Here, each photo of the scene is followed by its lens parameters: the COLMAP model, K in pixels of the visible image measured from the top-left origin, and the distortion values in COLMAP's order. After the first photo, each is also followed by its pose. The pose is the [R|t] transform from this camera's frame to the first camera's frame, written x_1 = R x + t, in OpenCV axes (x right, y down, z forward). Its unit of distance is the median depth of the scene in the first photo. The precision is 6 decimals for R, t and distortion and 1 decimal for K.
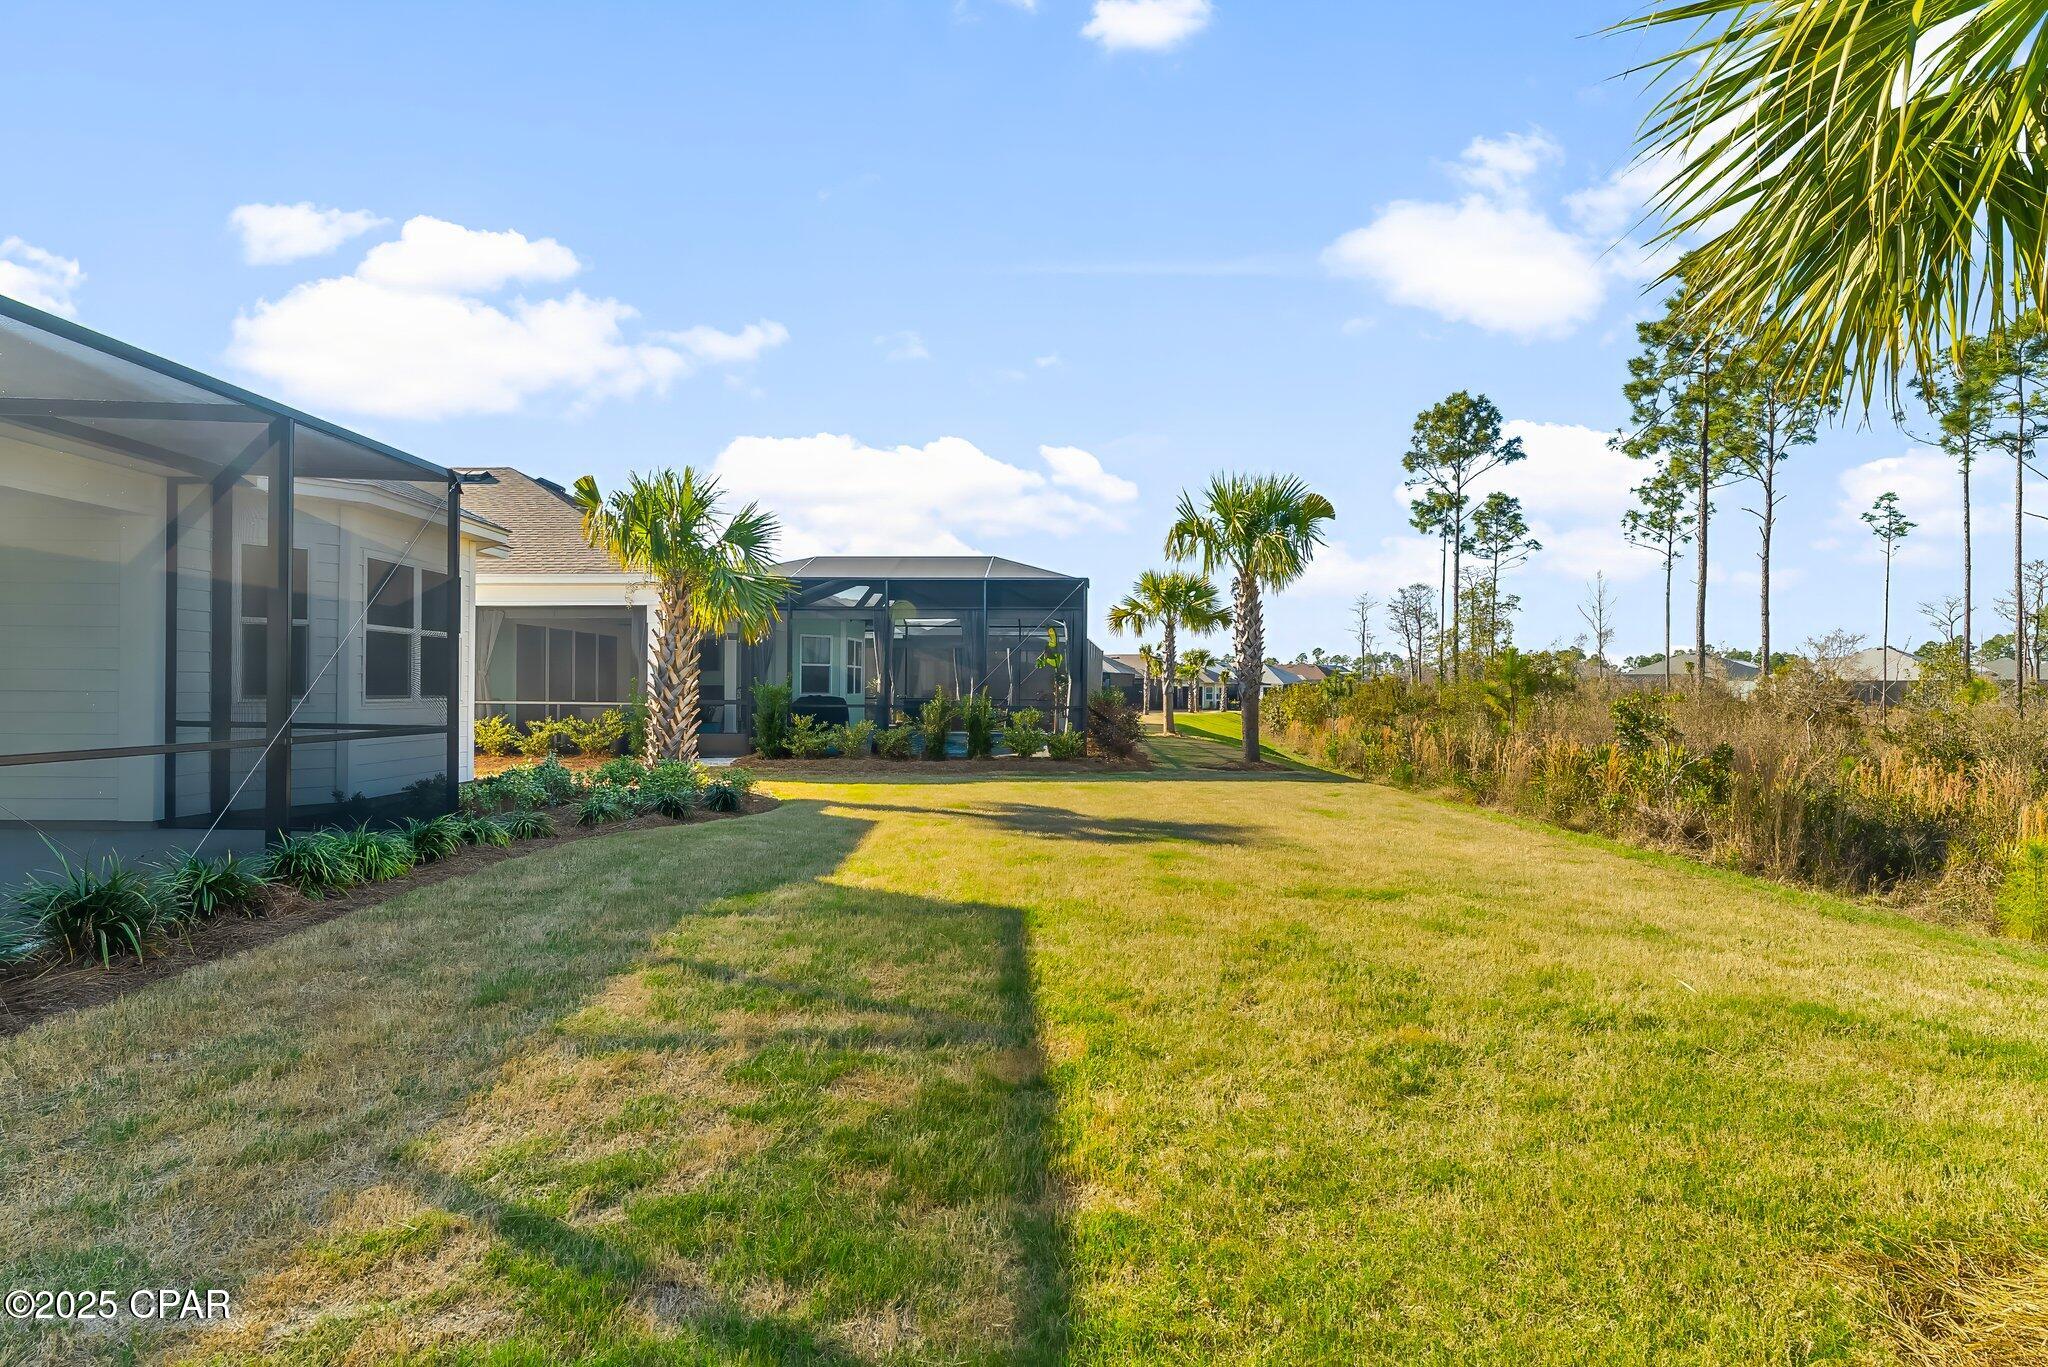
lens RADIAL K [[969.4, 0, 1015.6], [0, 969.4, 695.7], [0, 0, 1]] dist [-0.003076, -0.001223]
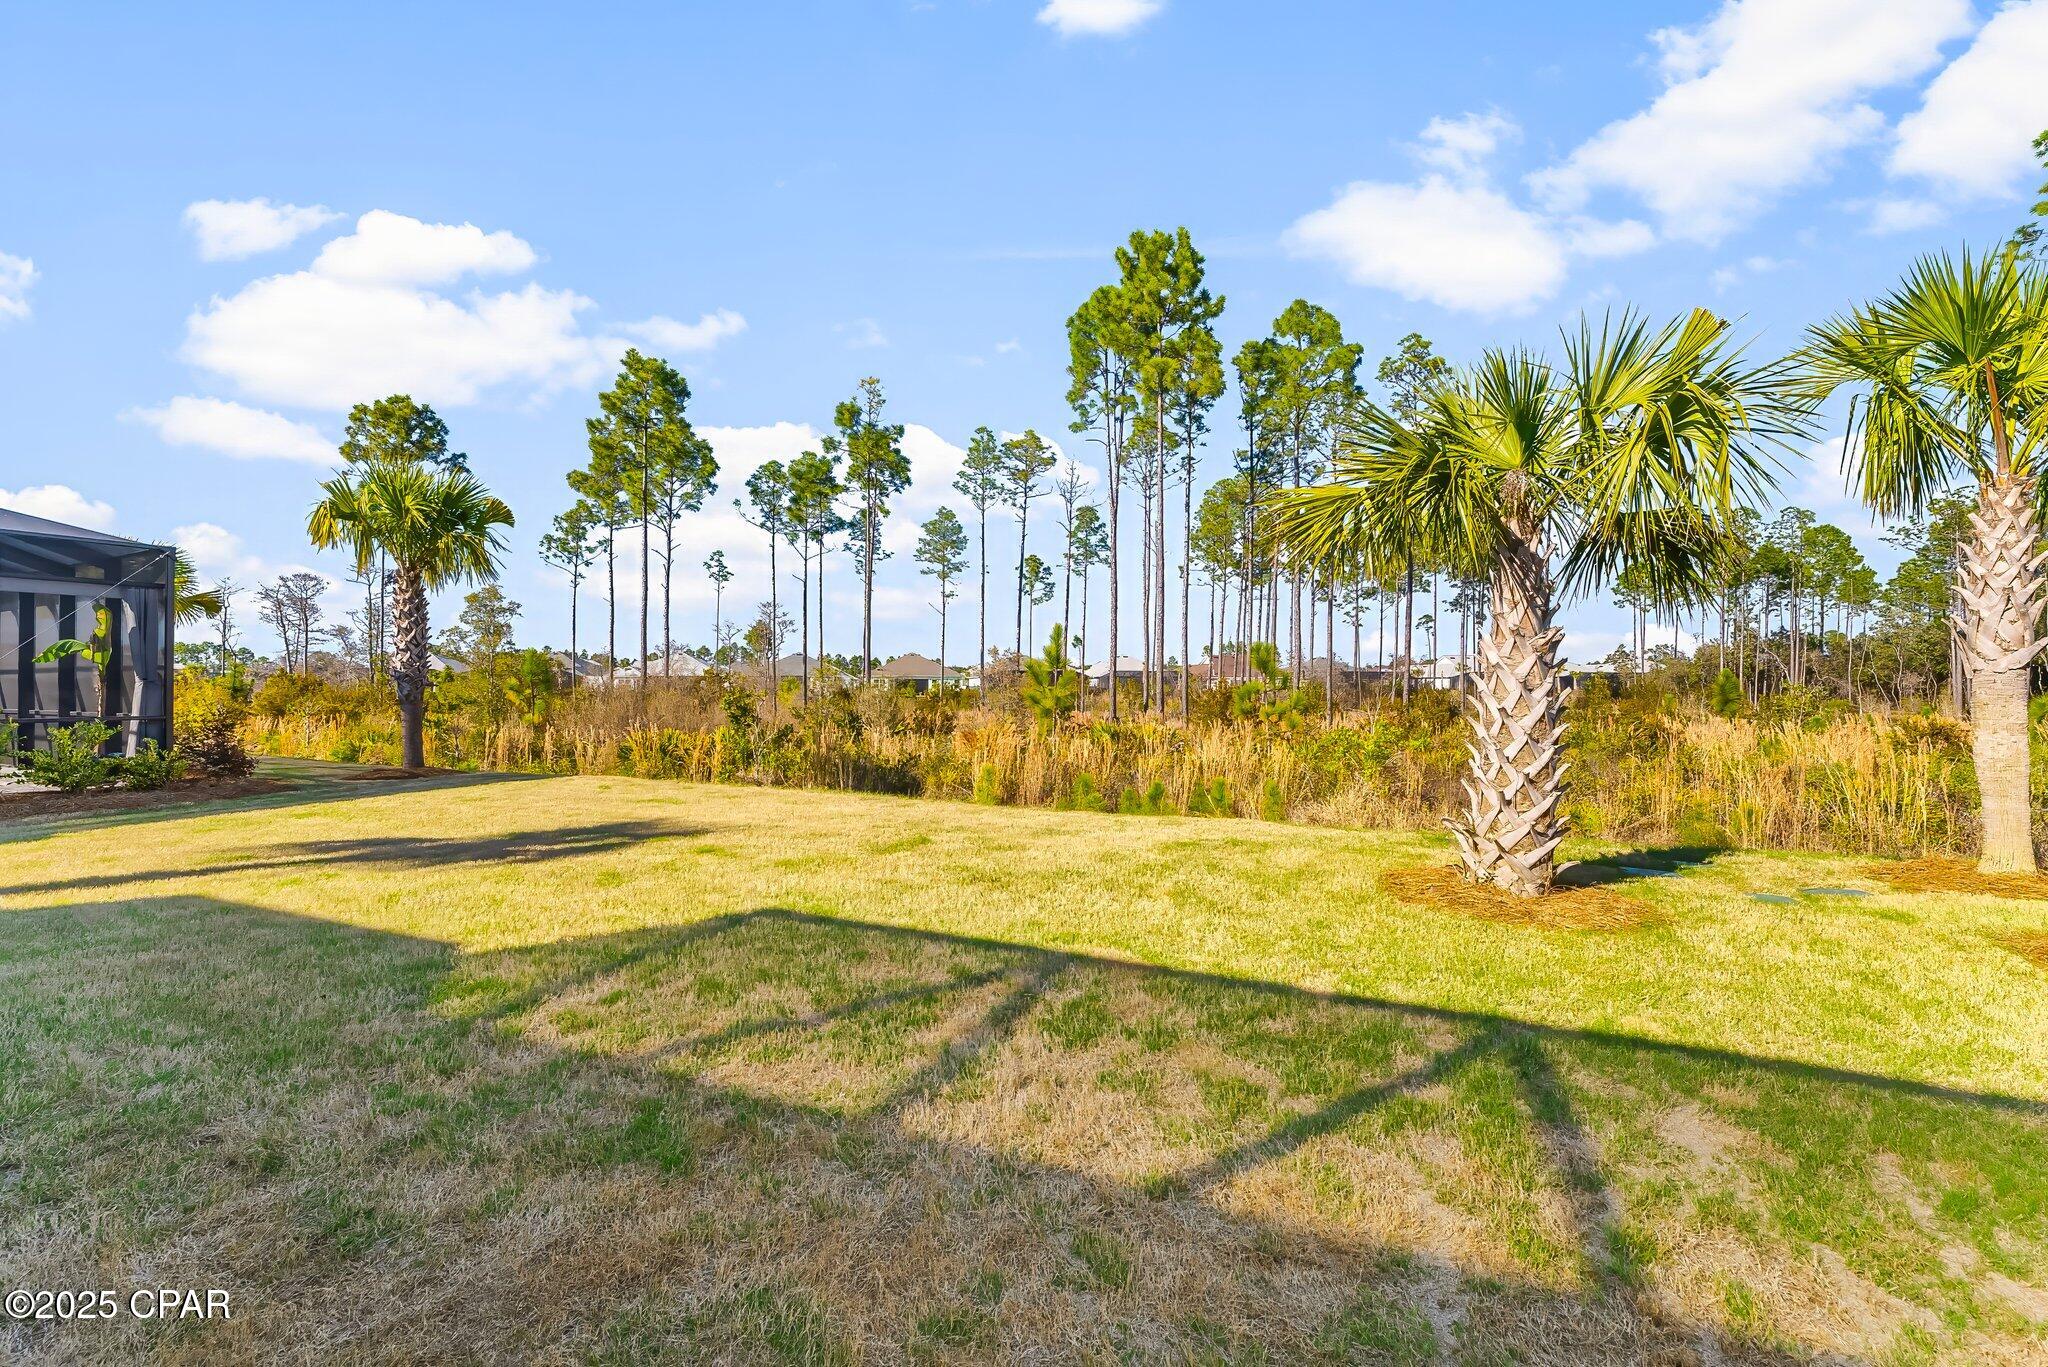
lens RADIAL K [[841.5, 0, 1008.5], [0, 841.5, 676.3], [0, 0, 1]] dist [-0.000525, -0.000554]
pose [[0.440792, 0.004040, 0.897600, -0.099028], [0.007728, 0.999936, -0.008296, -0.003795], [-0.897576, 0.010594, 0.440732, 0.049000]]
